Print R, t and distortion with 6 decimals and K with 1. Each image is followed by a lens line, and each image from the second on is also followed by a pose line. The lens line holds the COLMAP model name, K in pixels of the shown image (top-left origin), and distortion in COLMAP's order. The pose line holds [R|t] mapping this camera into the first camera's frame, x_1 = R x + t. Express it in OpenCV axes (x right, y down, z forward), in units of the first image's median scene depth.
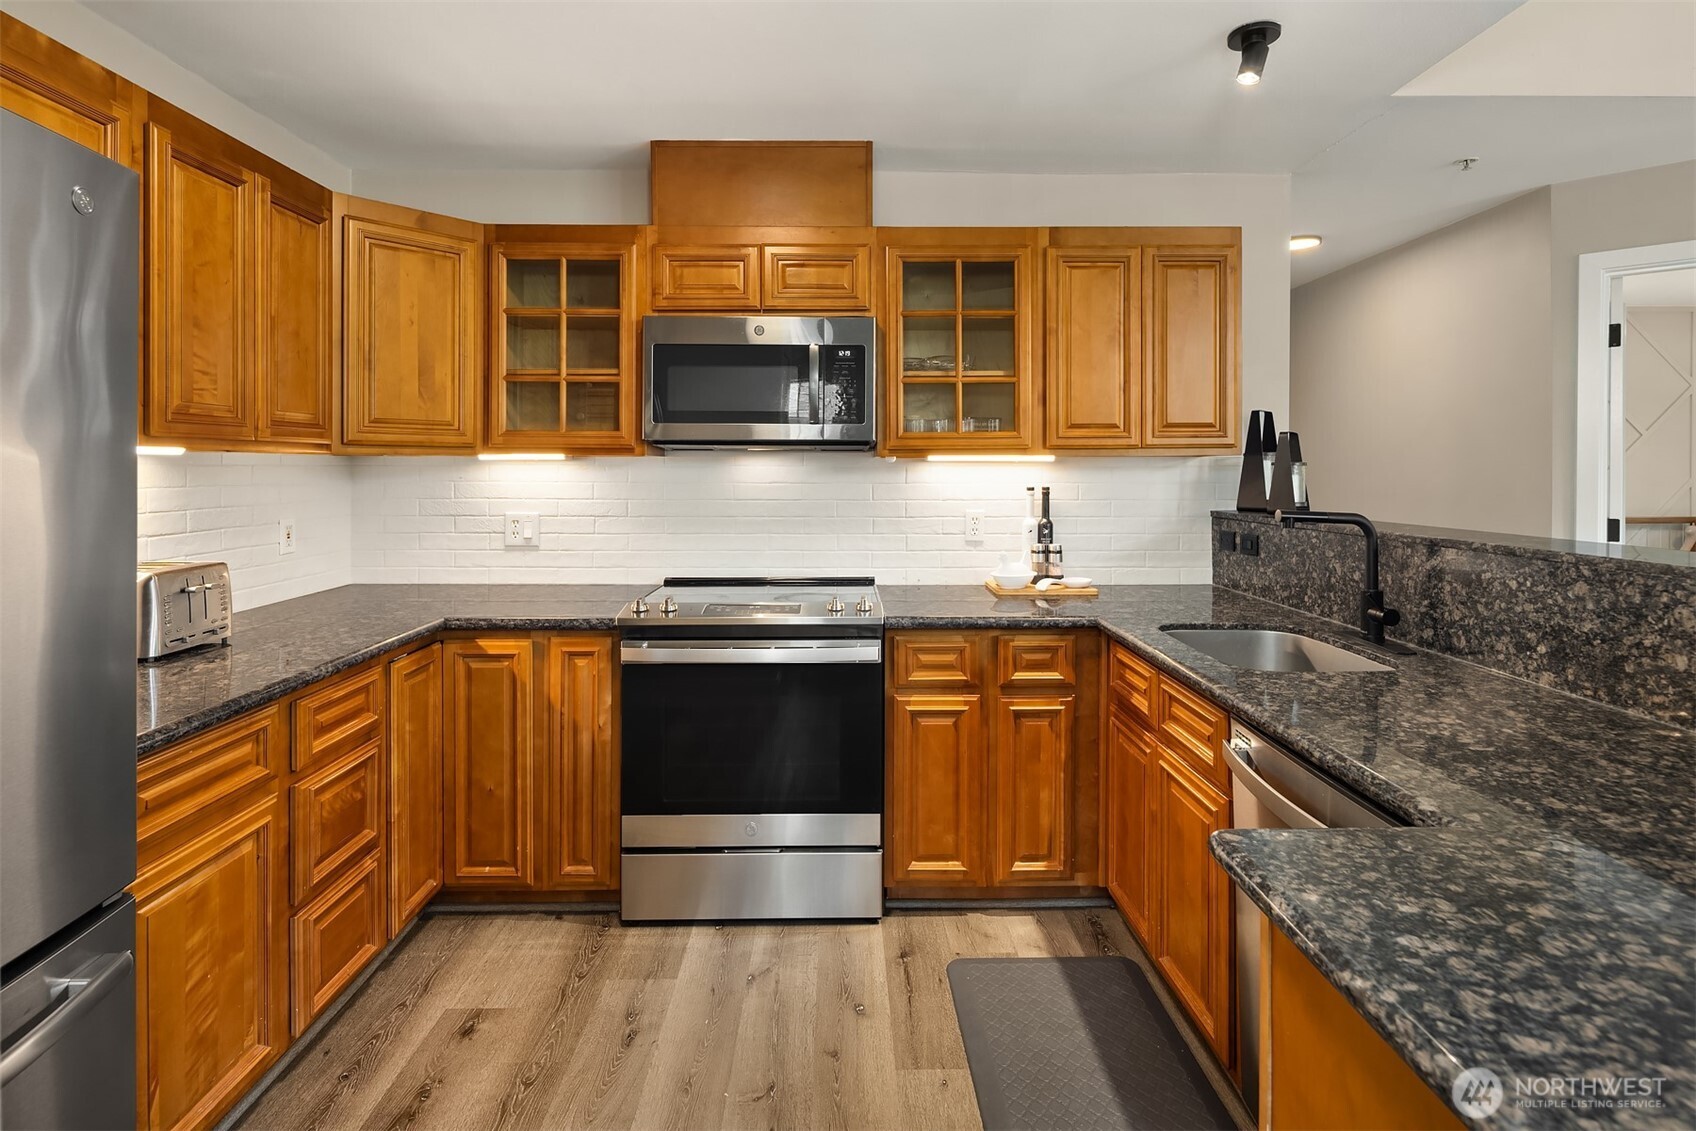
lens RADIAL K [[829.6, 0, 835.4], [0, 829.6, 463.3], [0, 0, 1]] dist [0.003688, -0.005111]
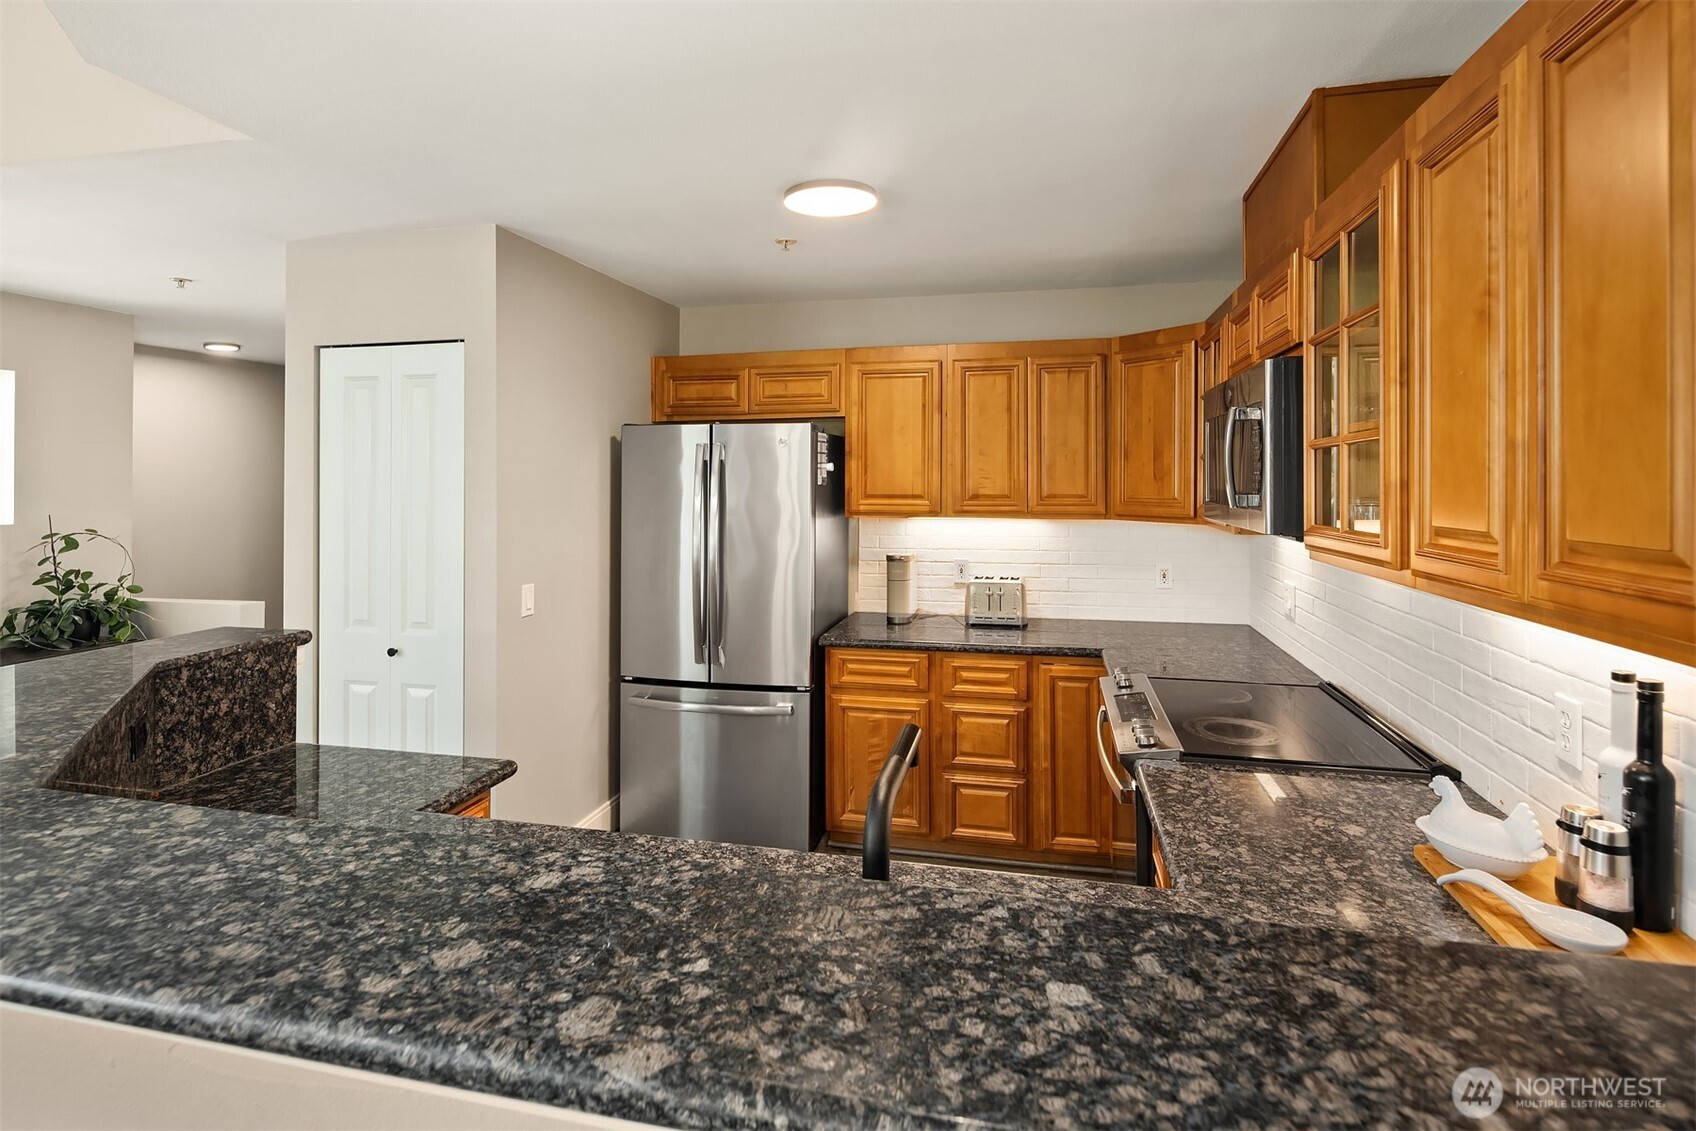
lens RADIAL K [[829.6, 0, 847.0], [0, 829.6, 482.8], [0, 0, 1]] dist [0.003688, -0.005111]
pose [[-0.225080, 0.004703, -0.974329, 0.919234], [0.004918, 0.999981, 0.003691, -0.087714], [0.974328, -0.003961, -0.225099, 0.910239]]
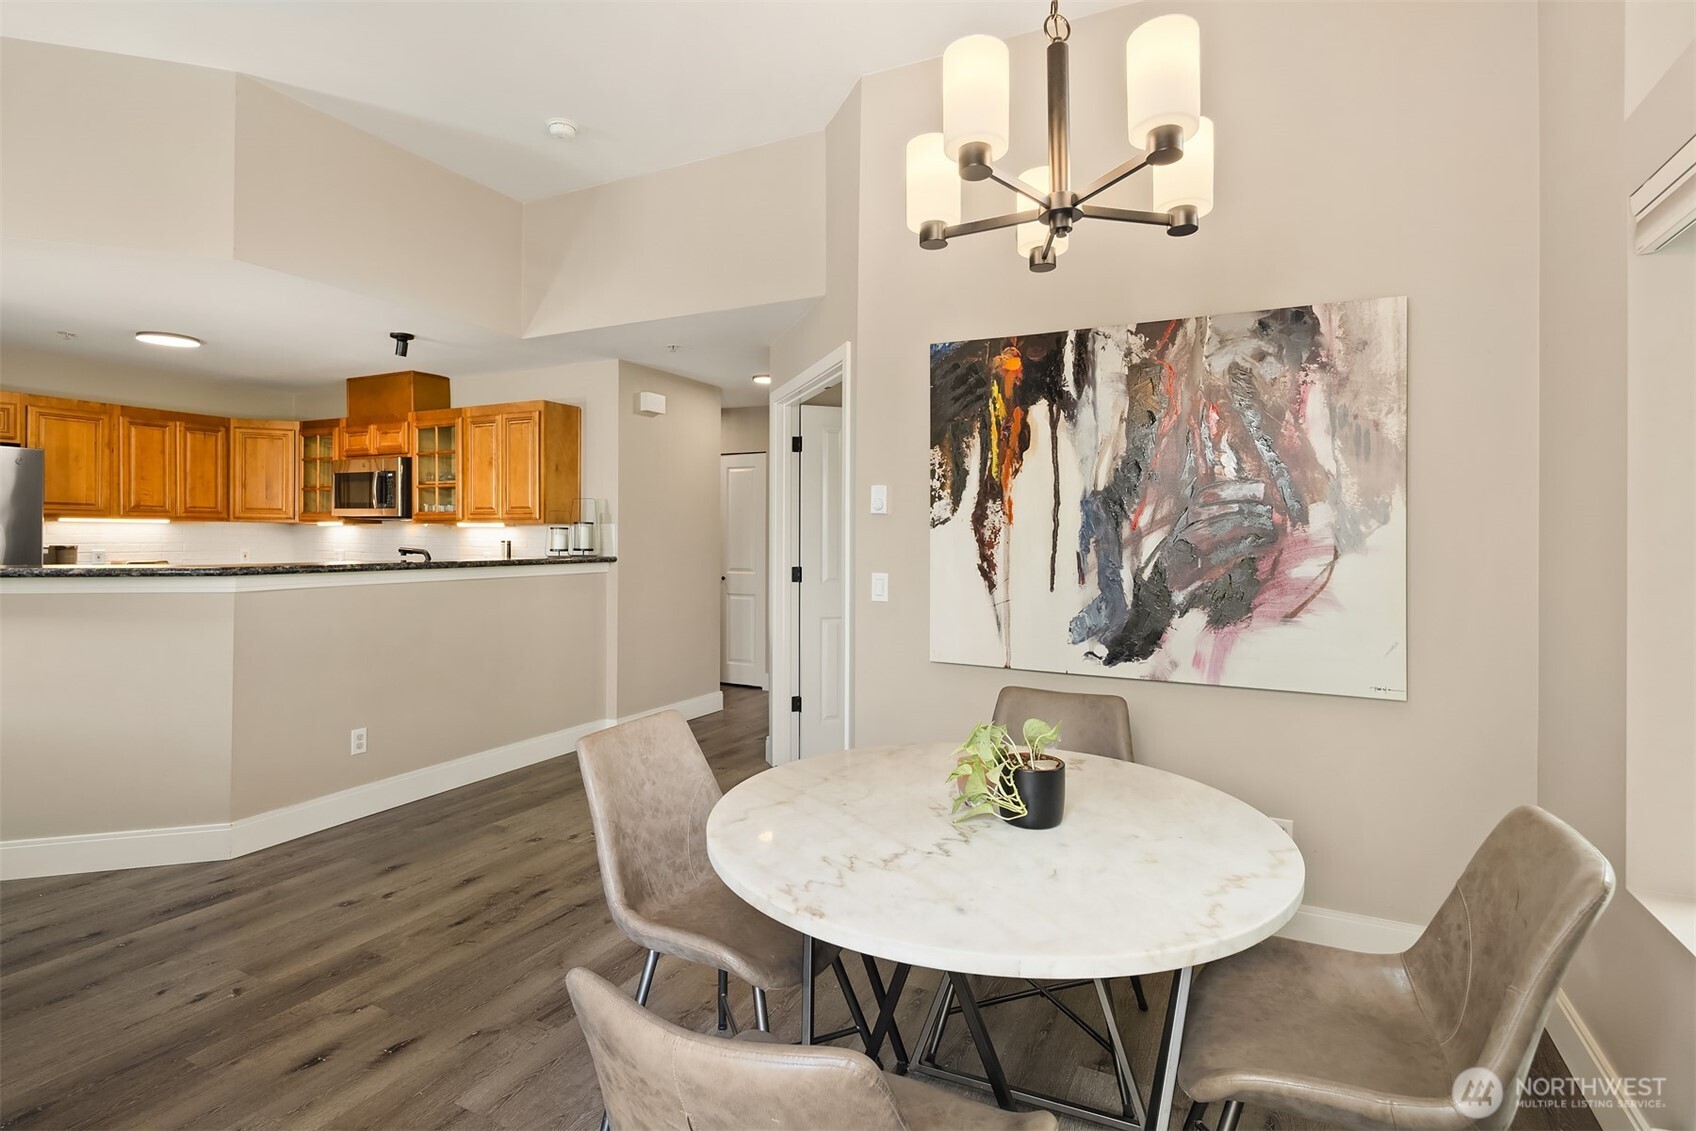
lens RADIAL K [[829.6, 0, 846.9], [0, 829.6, 527.0], [0, 0, 1]] dist [0.003688, -0.005111]
pose [[0.897709, 0.002794, -0.440579, 2.233569], [-0.006085, 0.999963, -0.006056, 0.005260], [0.440546, 0.008118, 0.897693, -0.433828]]
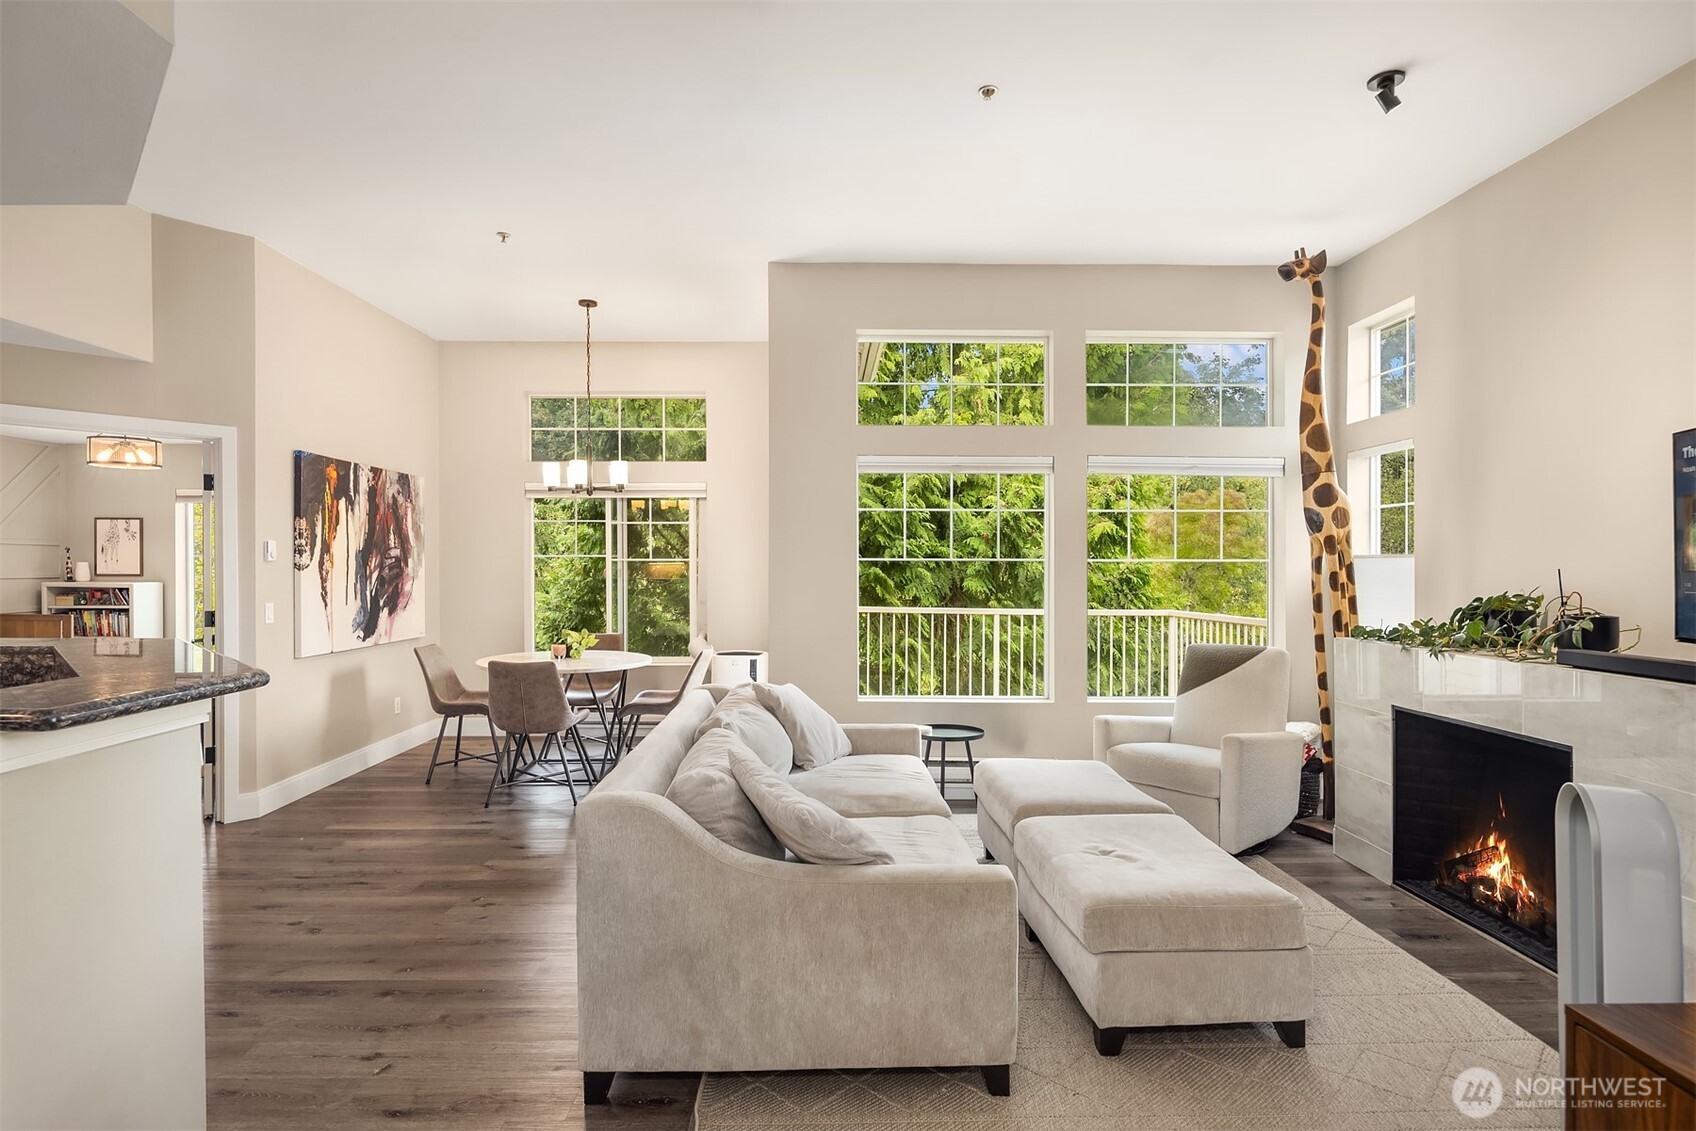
lens RADIAL K [[829.6, 0, 821.8], [0, 829.6, 562.1], [0, 0, 1]] dist [0.003688, -0.005111]
pose [[-0.016439, 0.006344, 0.999845, -0.315340], [-0.006650, 0.999957, -0.006454, -0.018275], [-0.999843, -0.006755, -0.016396, -0.427669]]
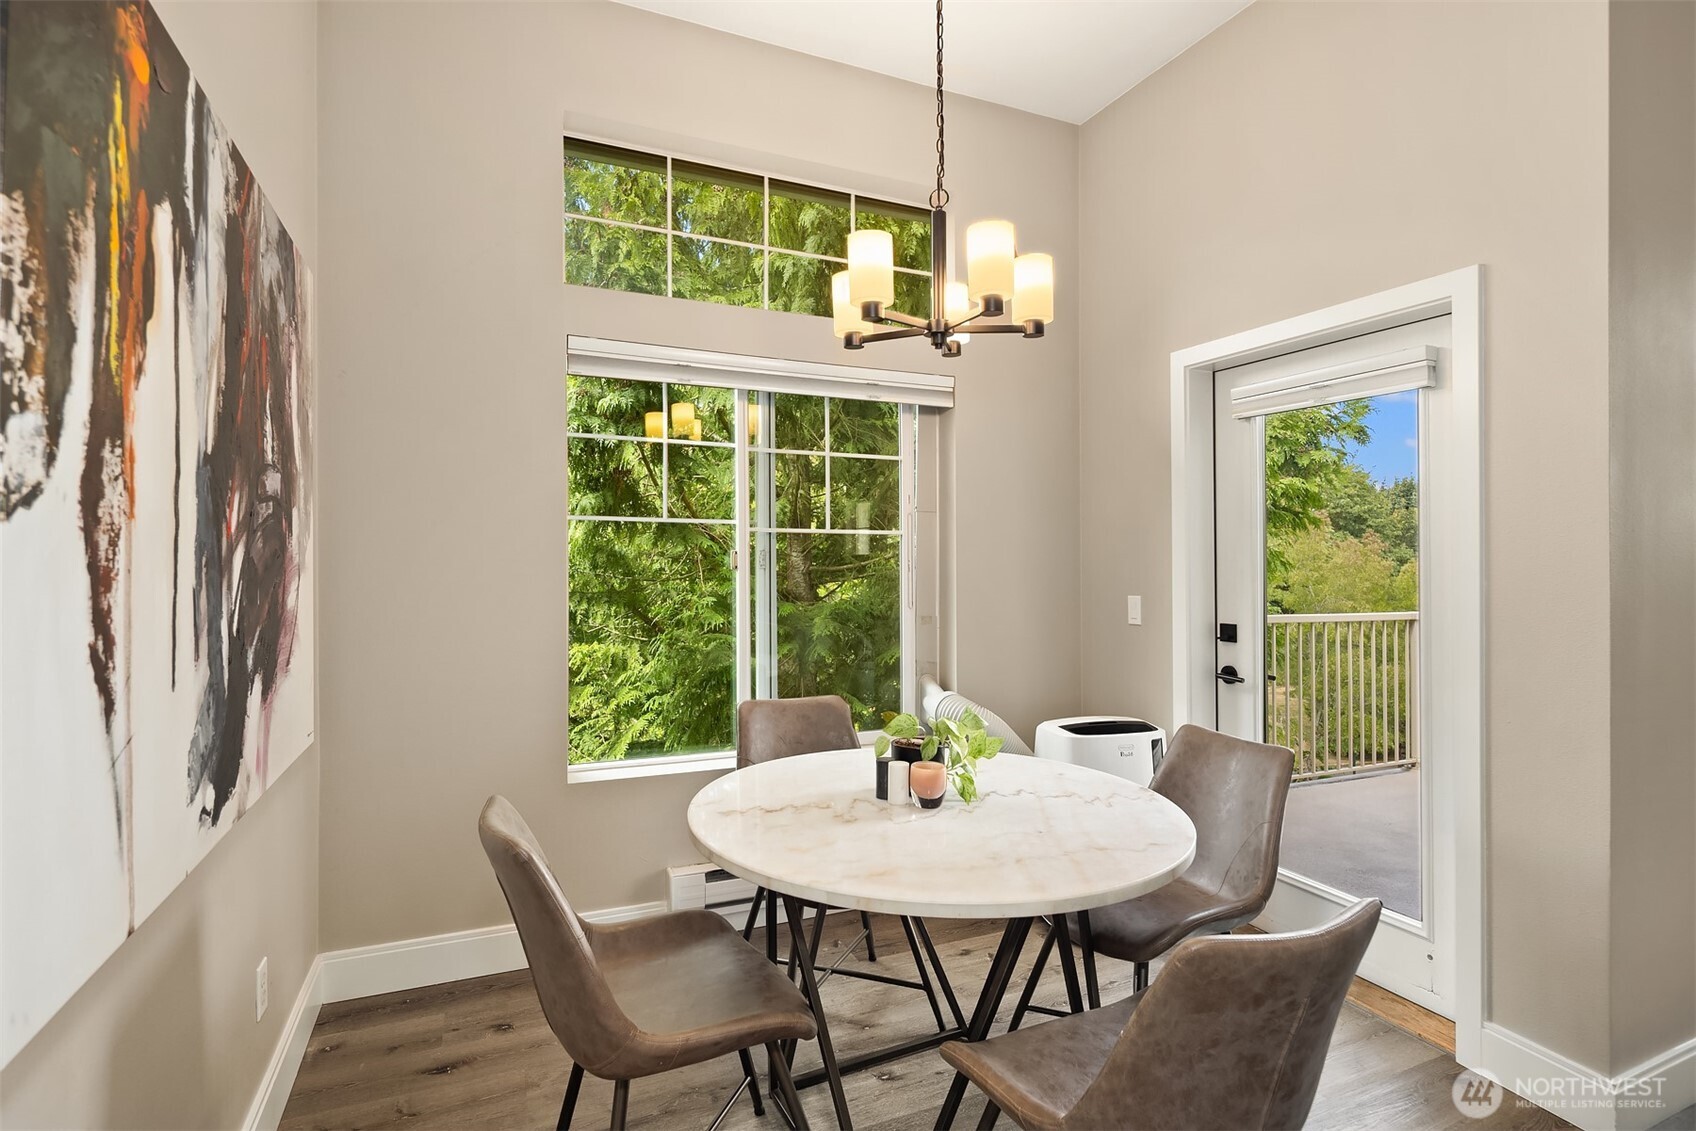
lens RADIAL K [[829.6, 0, 848.0], [0, 829.6, 557.0], [0, 0, 1]] dist [0.003688, -0.005111]
pose [[-0.412020, 0.002368, 0.911172, 1.333255], [-0.009927, 0.999926, -0.007088, 0.011869], [-0.911121, -0.011966, -0.411966, 0.660235]]
